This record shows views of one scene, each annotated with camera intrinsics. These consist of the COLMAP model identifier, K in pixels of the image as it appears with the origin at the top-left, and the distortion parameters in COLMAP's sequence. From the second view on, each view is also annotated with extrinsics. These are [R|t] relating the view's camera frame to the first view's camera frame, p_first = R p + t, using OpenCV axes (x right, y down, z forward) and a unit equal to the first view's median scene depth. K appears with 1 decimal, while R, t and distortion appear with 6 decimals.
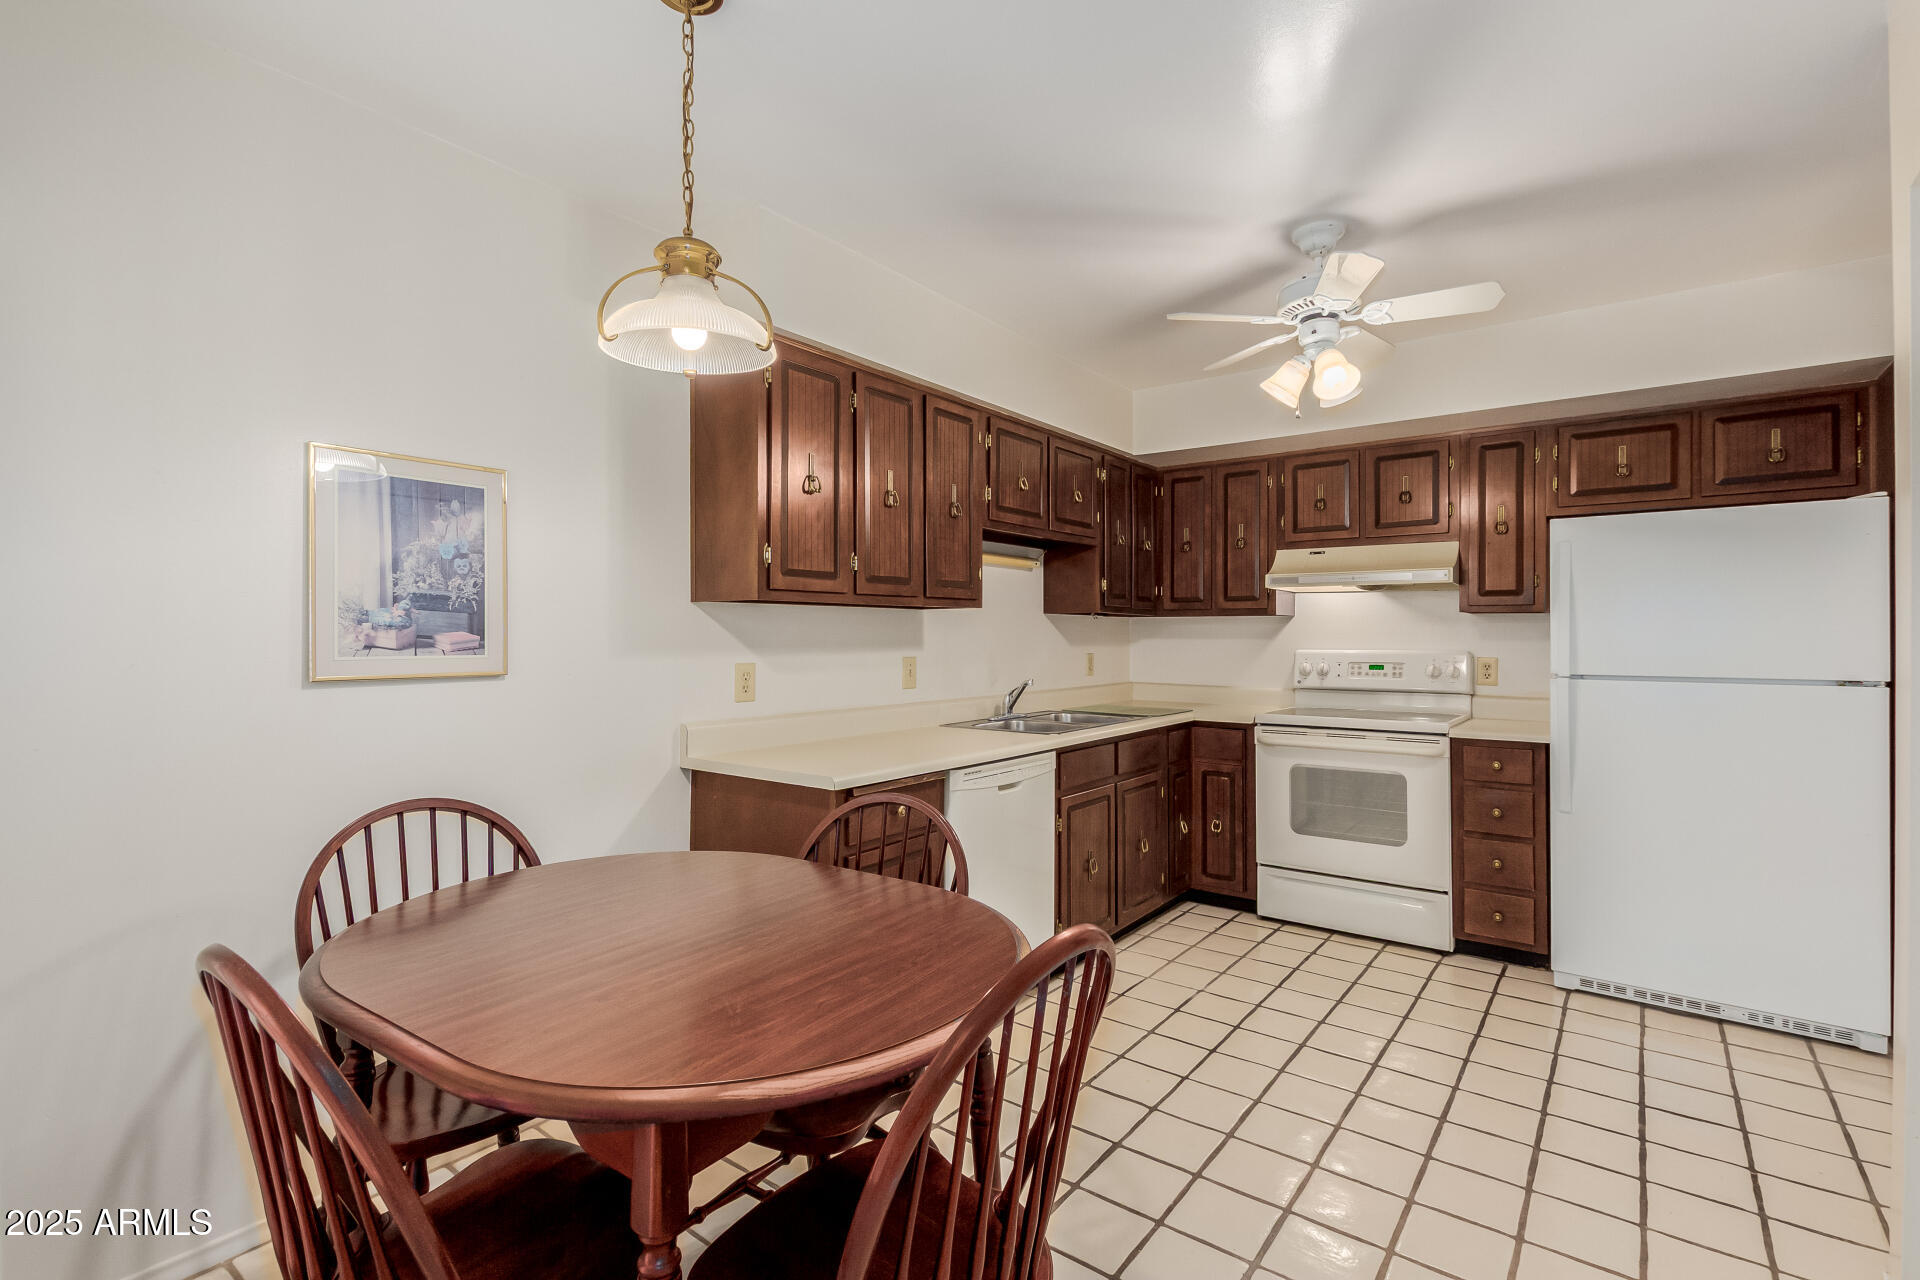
lens RADIAL K [[897.5, 0, 941.6], [0, 897.5, 624.8], [0, 0, 1]] dist [0.003608, -0.002205]
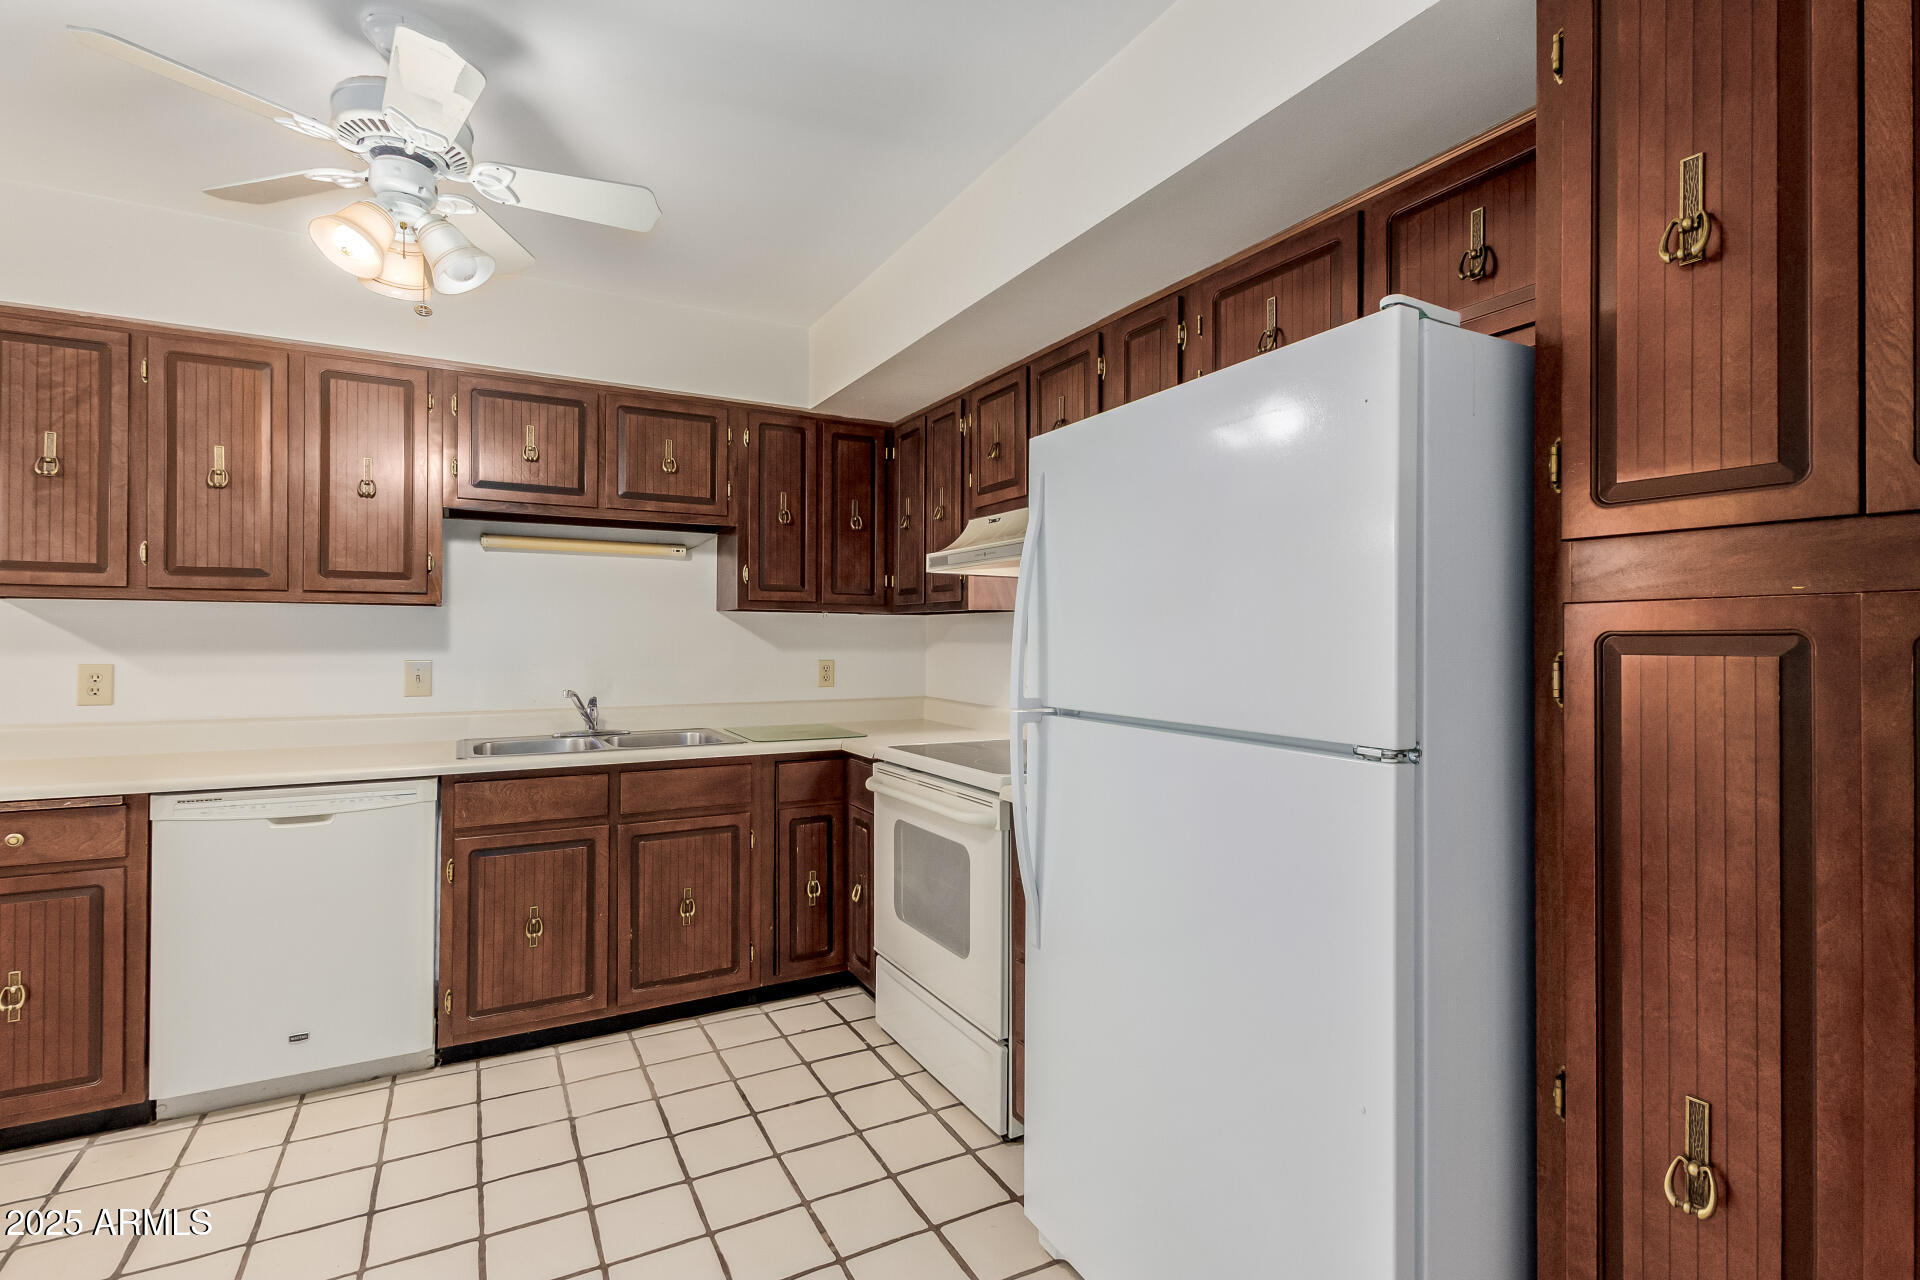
lens RADIAL K [[897.5, 0, 984.4], [0, 897.5, 628.0], [0, 0, 1]] dist [0.003608, -0.002205]
pose [[0.918669, -0.000690, -0.395027, 0.826509], [0.000024, 0.999999, -0.001692, 0.005688], [0.395027, 0.001545, 0.918668, 0.418786]]
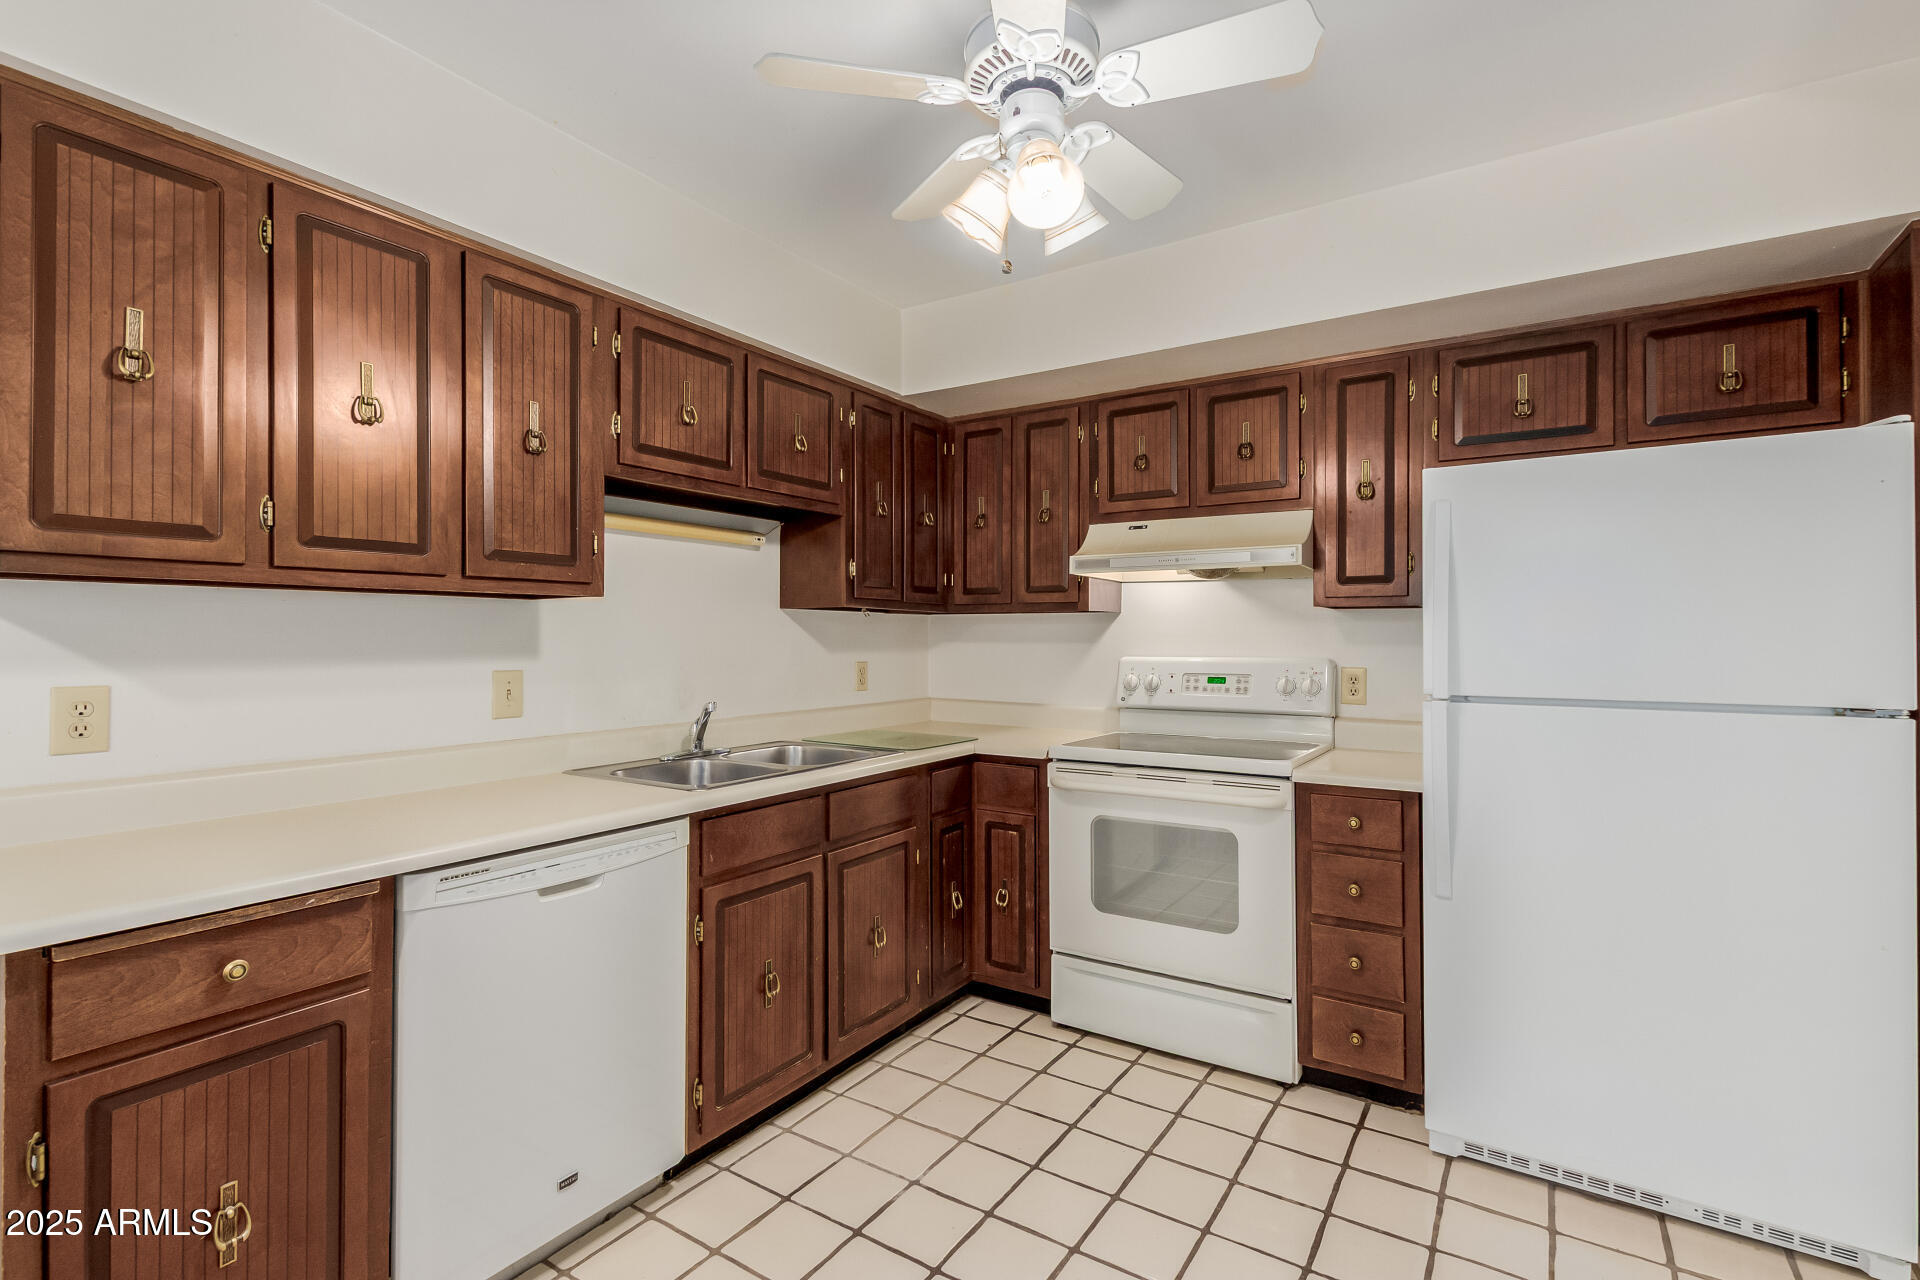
lens RADIAL K [[897.5, 0, 952.1], [0, 897.5, 623.0], [0, 0, 1]] dist [0.003608, -0.002205]
pose [[0.996928, 0.001681, 0.078306, 0.244033], [-0.001285, 0.999986, -0.005119, 0.003783], [-0.078313, 0.005002, 0.996916, 0.316845]]
